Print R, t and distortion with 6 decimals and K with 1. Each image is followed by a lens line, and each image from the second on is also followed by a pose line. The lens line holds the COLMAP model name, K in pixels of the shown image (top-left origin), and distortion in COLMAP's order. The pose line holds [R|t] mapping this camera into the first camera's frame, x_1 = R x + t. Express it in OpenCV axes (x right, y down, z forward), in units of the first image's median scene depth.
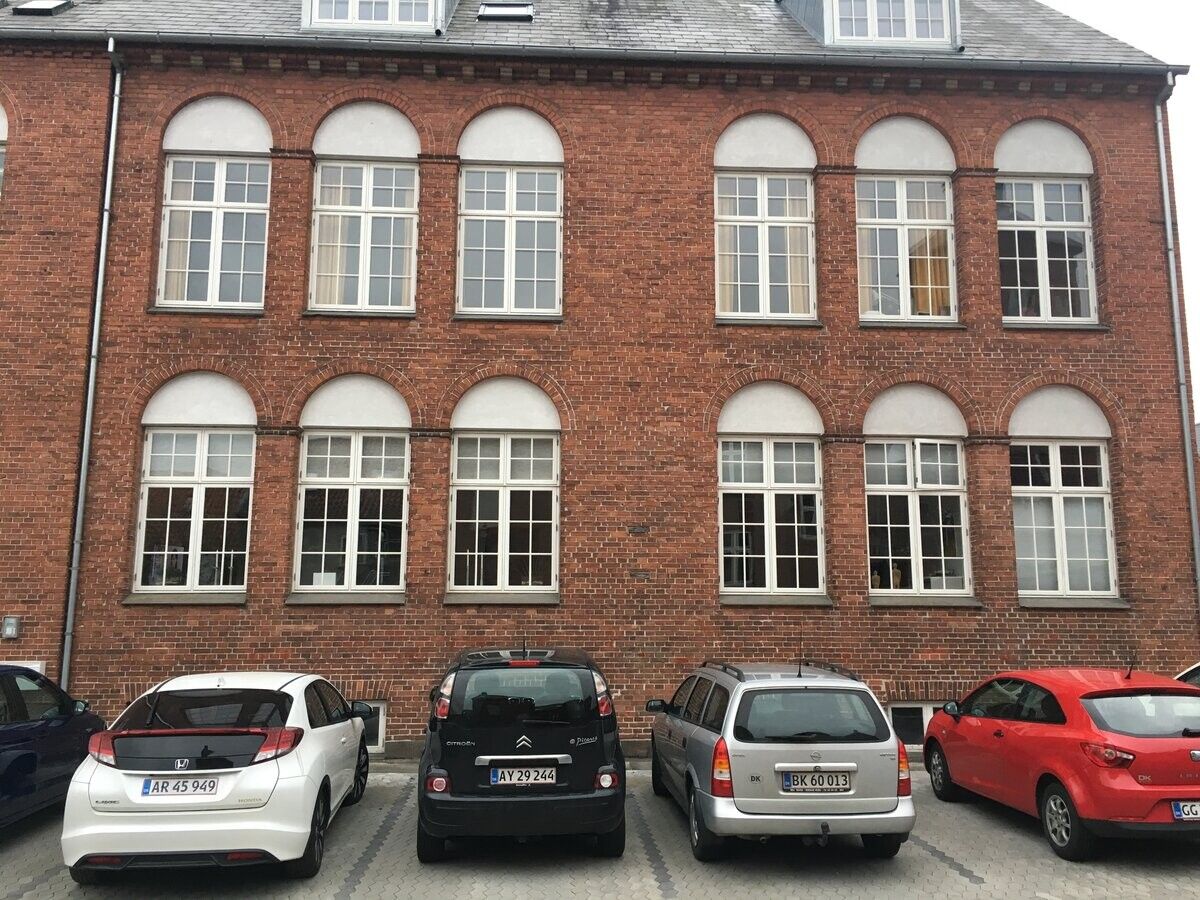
lens RADIAL K [[1057.6, 0, 590.2], [0, 1057.6, 443.8], [0, 0, 1]] dist [0.053209, -0.002698]
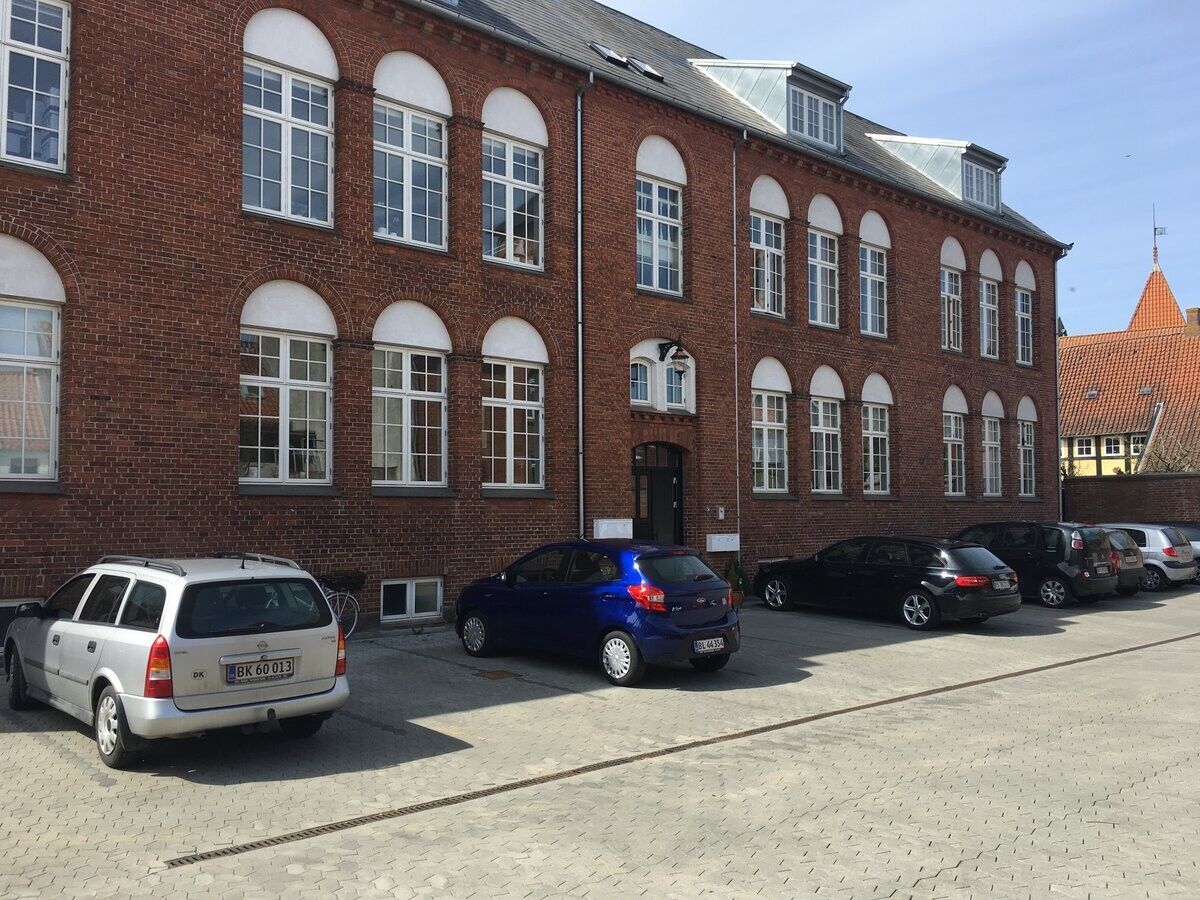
lens RADIAL K [[1057.6, 0, 611.0], [0, 1057.6, 439.0], [0, 0, 1]] dist [0.053209, -0.002698]
pose [[0.766175, 0.037859, 0.641515, -1.488737], [-0.101792, 0.992810, 0.062982, -0.019135], [-0.634518, -0.113556, 0.764520, -0.076938]]
